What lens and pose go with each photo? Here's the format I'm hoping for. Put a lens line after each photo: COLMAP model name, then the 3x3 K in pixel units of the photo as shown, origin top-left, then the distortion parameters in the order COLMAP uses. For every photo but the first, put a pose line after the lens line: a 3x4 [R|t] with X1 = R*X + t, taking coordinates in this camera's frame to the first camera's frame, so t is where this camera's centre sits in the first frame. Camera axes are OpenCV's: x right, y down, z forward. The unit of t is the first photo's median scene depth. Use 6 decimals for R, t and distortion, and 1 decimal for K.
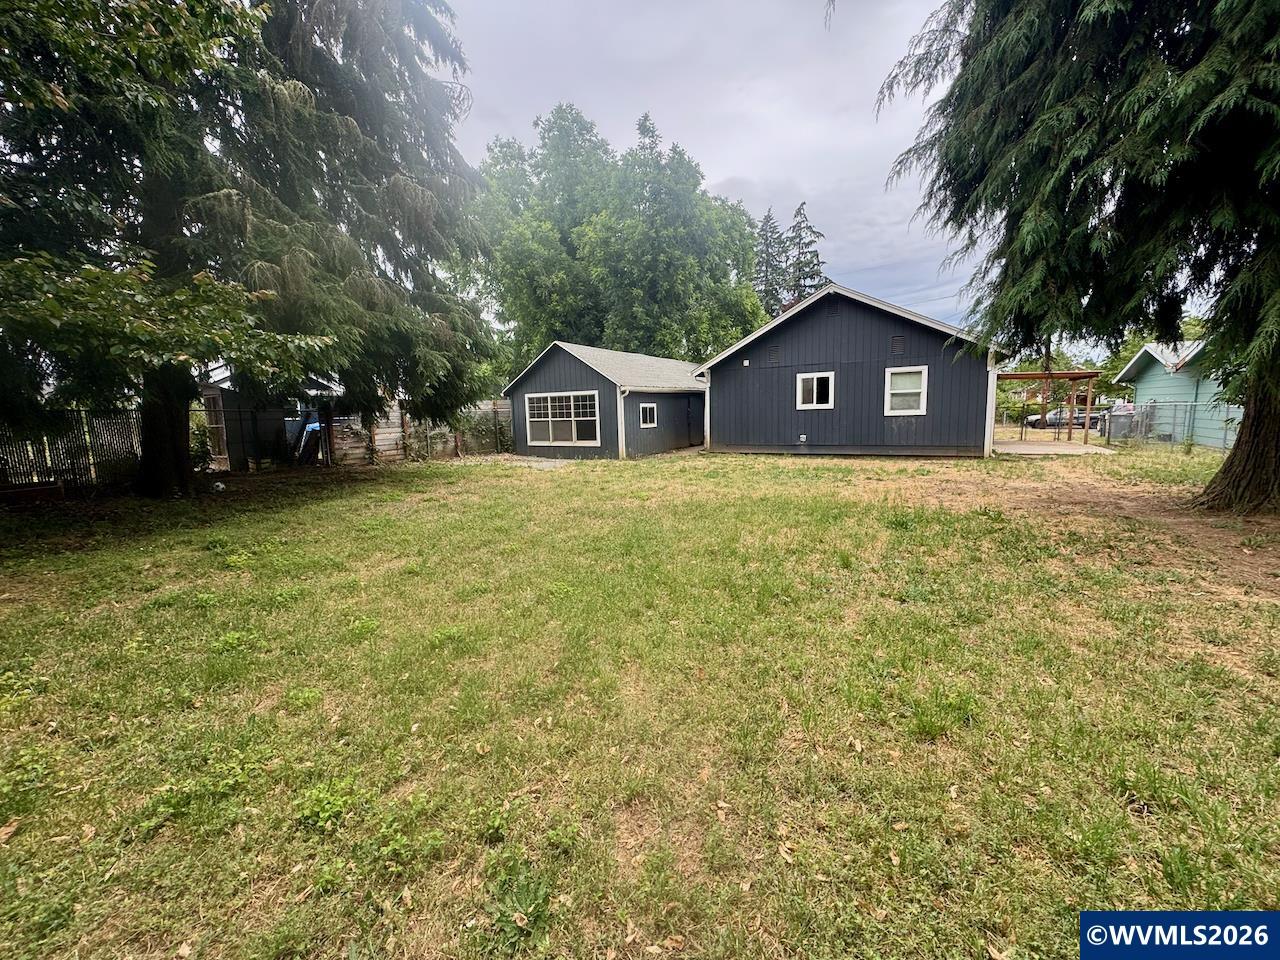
lens RADIAL K [[511.3, 0, 642.5], [0, 511.3, 476.1], [0, 0, 1]] dist [0.000699, -0.000321]
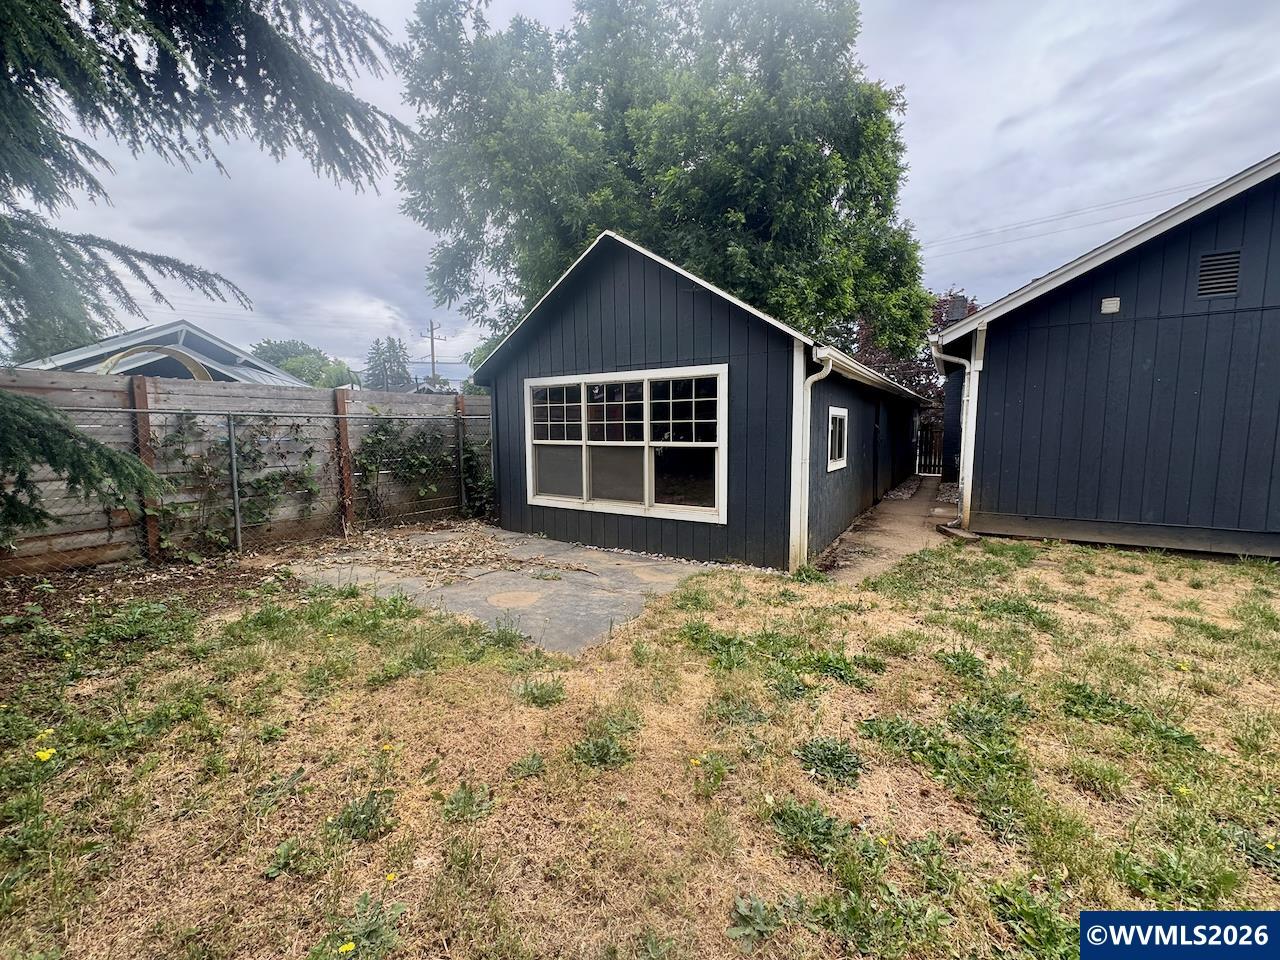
lens RADIAL K [[511.3, 0, 639.3], [0, 511.3, 480.7], [0, 0, 1]] dist [0.000699, -0.000321]
pose [[0.998448, 0.027779, -0.048262, -0.118872], [-0.028788, 0.999378, -0.020344, -0.074986], [0.047666, 0.021701, 0.998628, 0.609753]]
